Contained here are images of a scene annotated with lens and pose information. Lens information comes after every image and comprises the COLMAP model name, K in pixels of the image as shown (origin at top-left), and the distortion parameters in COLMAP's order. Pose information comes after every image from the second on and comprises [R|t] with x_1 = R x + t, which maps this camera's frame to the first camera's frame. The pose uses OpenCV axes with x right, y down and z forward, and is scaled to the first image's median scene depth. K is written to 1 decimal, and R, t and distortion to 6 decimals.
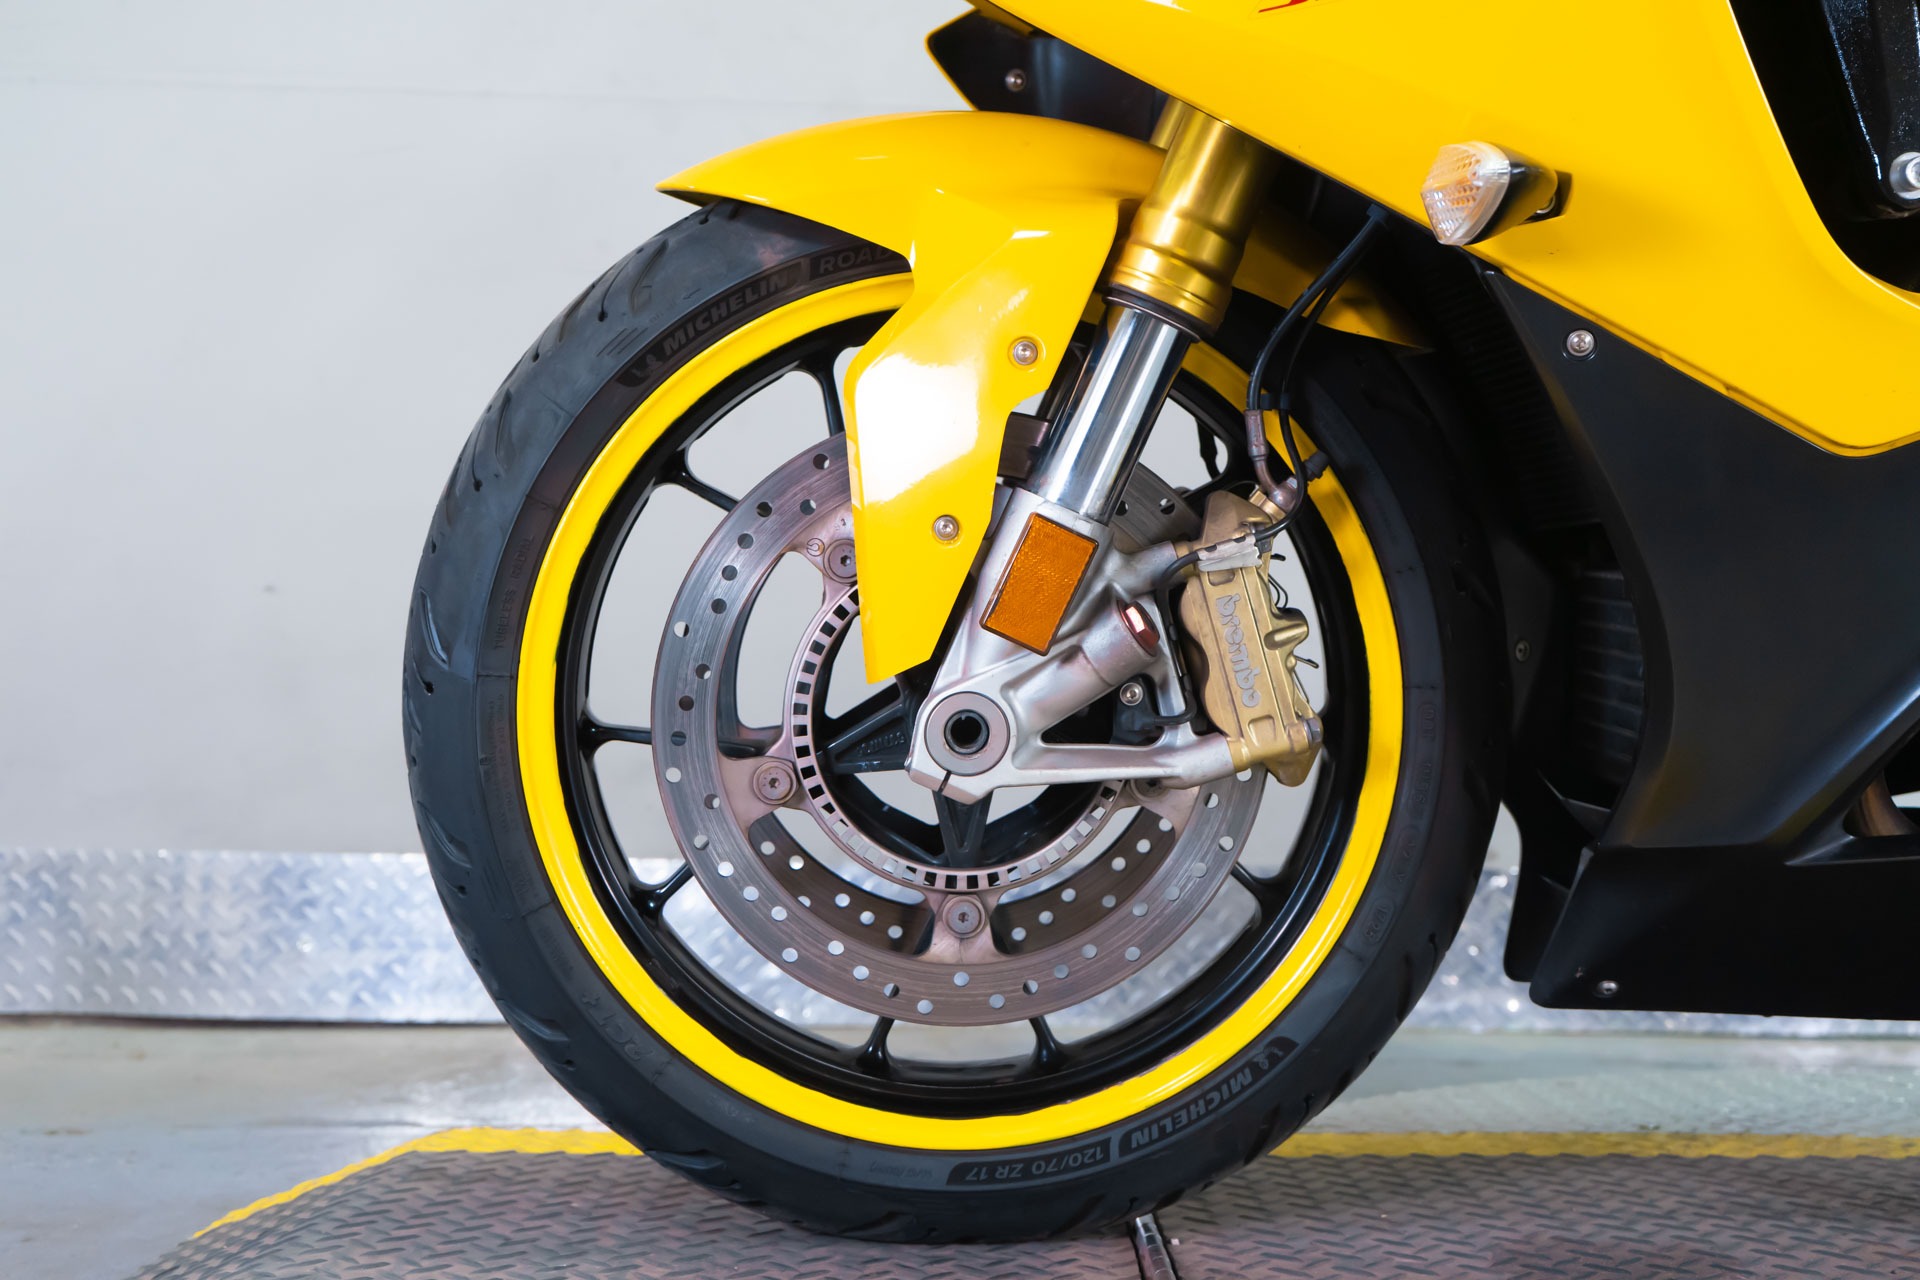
lens RADIAL K [[2118.3, 0, 981.7], [0, 2118.3, 645.2], [0, 0, 1]] dist [0.017159, 0.000000]
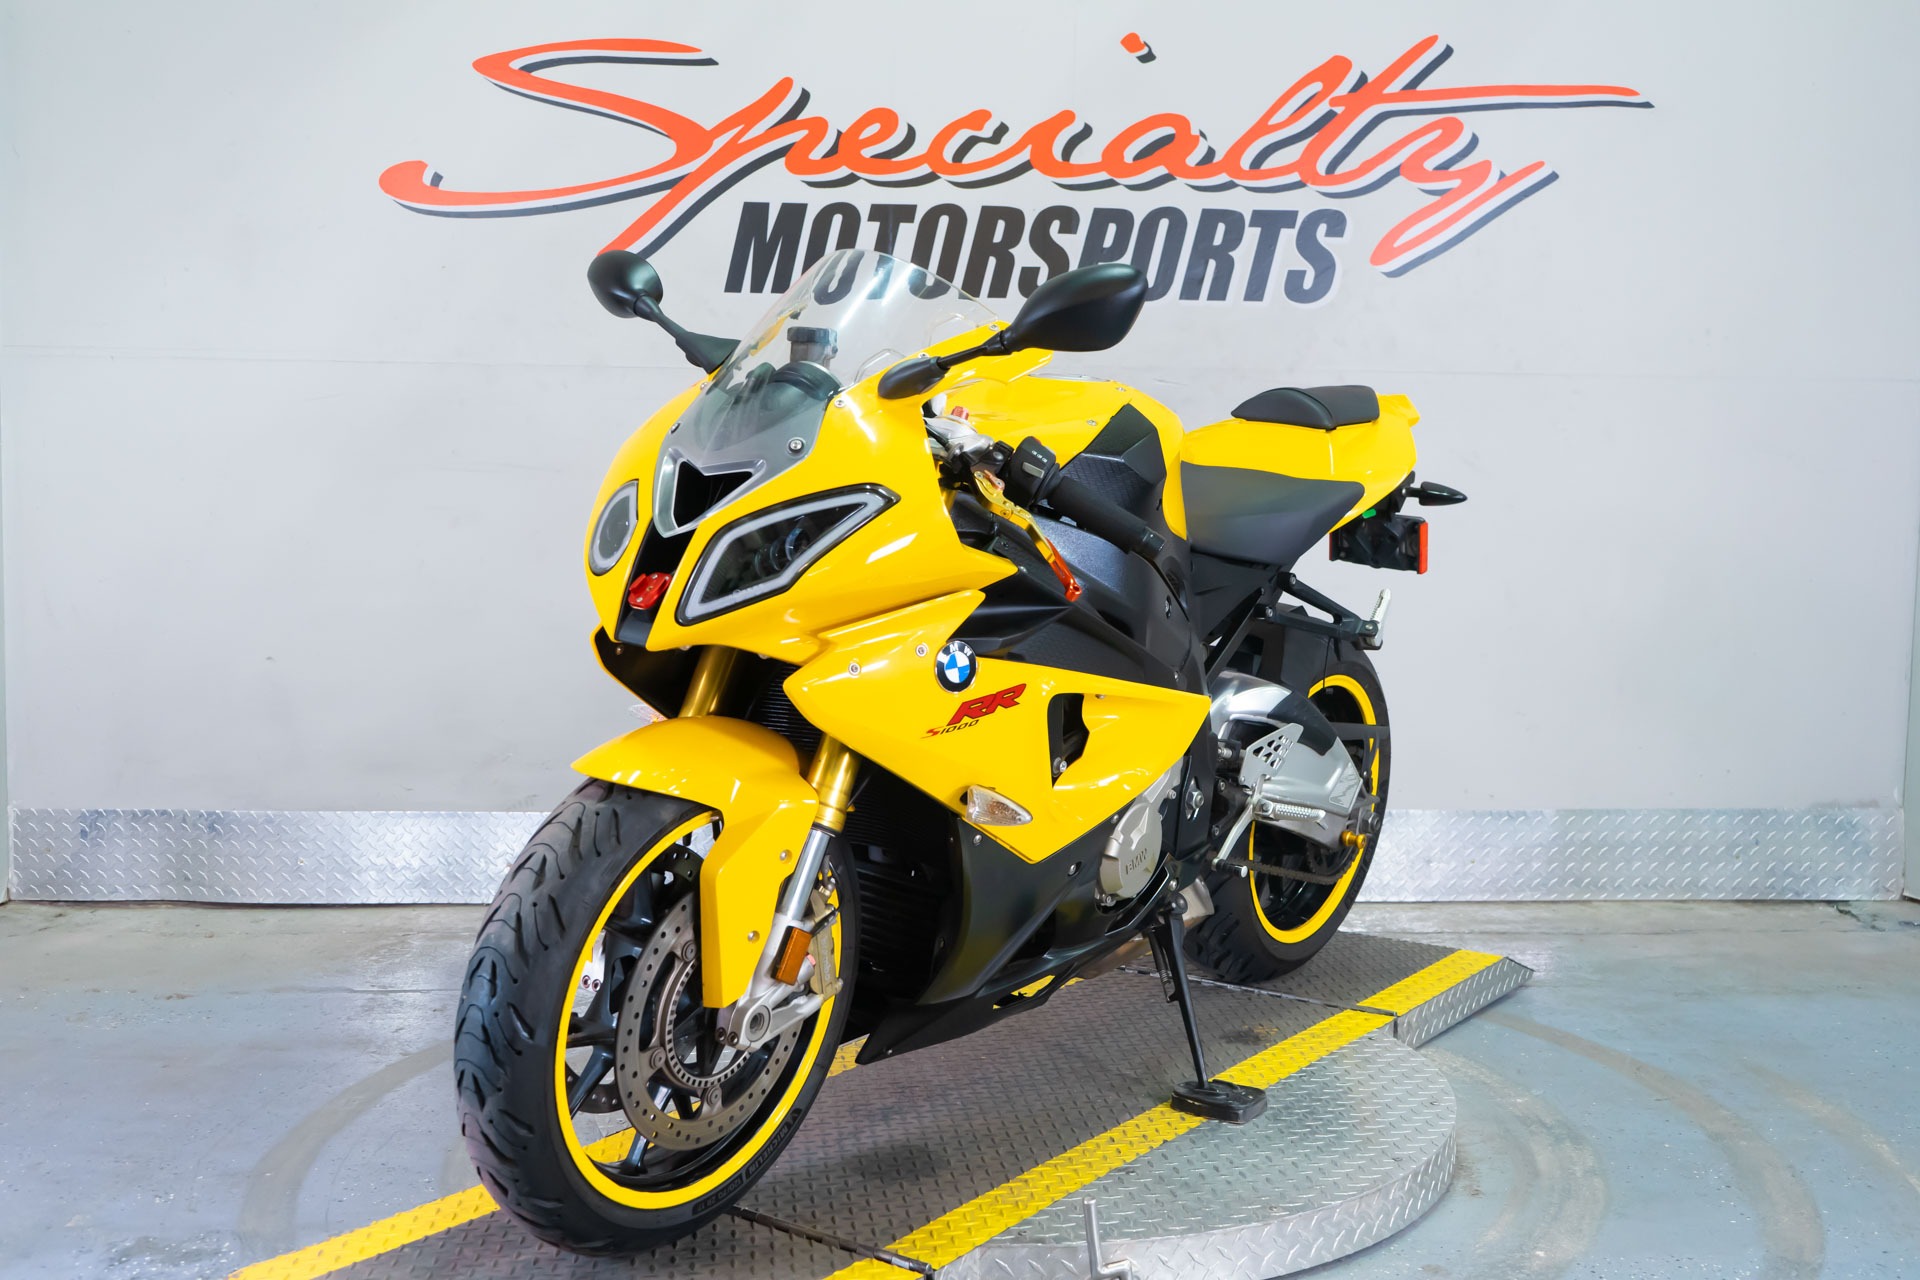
lens RADIAL K [[2045.7, 0, 964.7], [0, 2045.7, 633.2], [0, 0, 1]] dist [0.012177, 0.000000]
pose [[0.999729, -0.008392, -0.021698, 0.259617], [0.011342, 0.990139, 0.139631, -0.271282], [0.020313, -0.139839, 0.989966, -0.618017]]
